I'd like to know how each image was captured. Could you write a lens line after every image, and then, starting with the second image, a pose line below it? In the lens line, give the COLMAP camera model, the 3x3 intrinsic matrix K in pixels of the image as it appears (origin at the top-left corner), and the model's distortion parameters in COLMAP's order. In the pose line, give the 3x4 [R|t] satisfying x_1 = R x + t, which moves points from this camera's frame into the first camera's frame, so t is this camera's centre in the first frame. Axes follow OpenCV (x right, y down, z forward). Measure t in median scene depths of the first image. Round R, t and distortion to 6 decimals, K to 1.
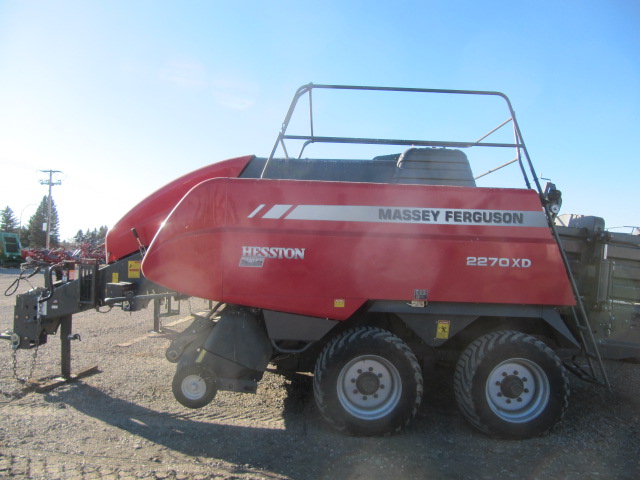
lens RADIAL K [[533.7, 0, 320.0], [0, 533.7, 240.0], [0, 0, 1]] dist [-0.041004, 0.002145]
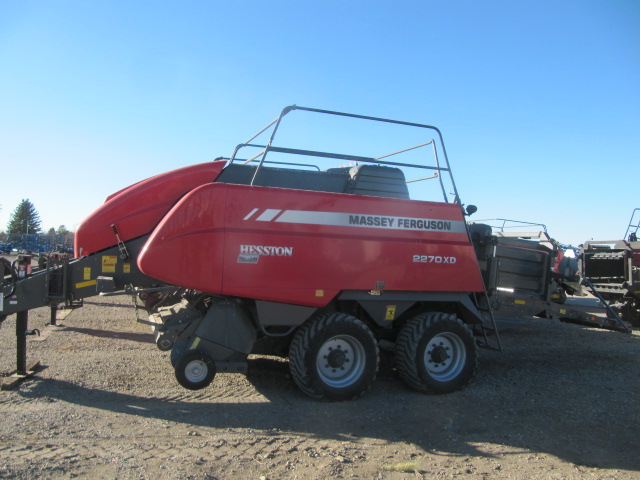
lens RADIAL K [[533.7, 0, 320.0], [0, 533.7, 240.0], [0, 0, 1]] dist [-0.041004, 0.002145]
pose [[0.938364, 0.014979, 0.345324, -0.373824], [-0.023261, 0.999532, 0.019854, -0.024830], [-0.344865, -0.026663, 0.938273, -0.124196]]
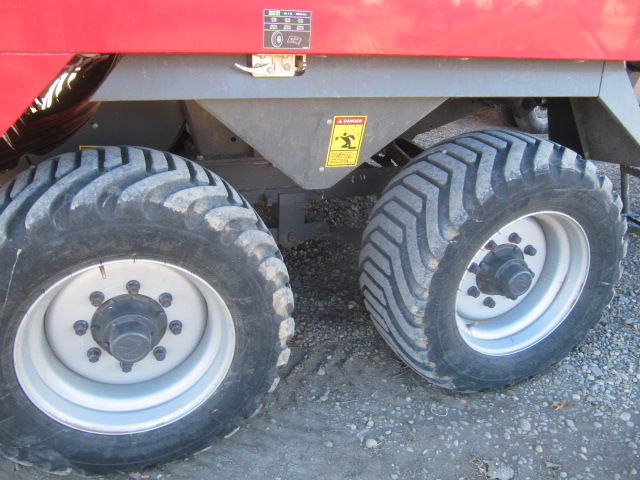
lens RADIAL K [[533.7, 0, 320.0], [0, 533.7, 240.0], [0, 0, 1]] dist [-0.041004, 0.002145]
pose [[0.941290, -0.132831, 0.310370, 0.106828], [-0.019458, 0.896469, 0.442680, 0.077633], [-0.337039, -0.422729, 0.841252, 0.717562]]
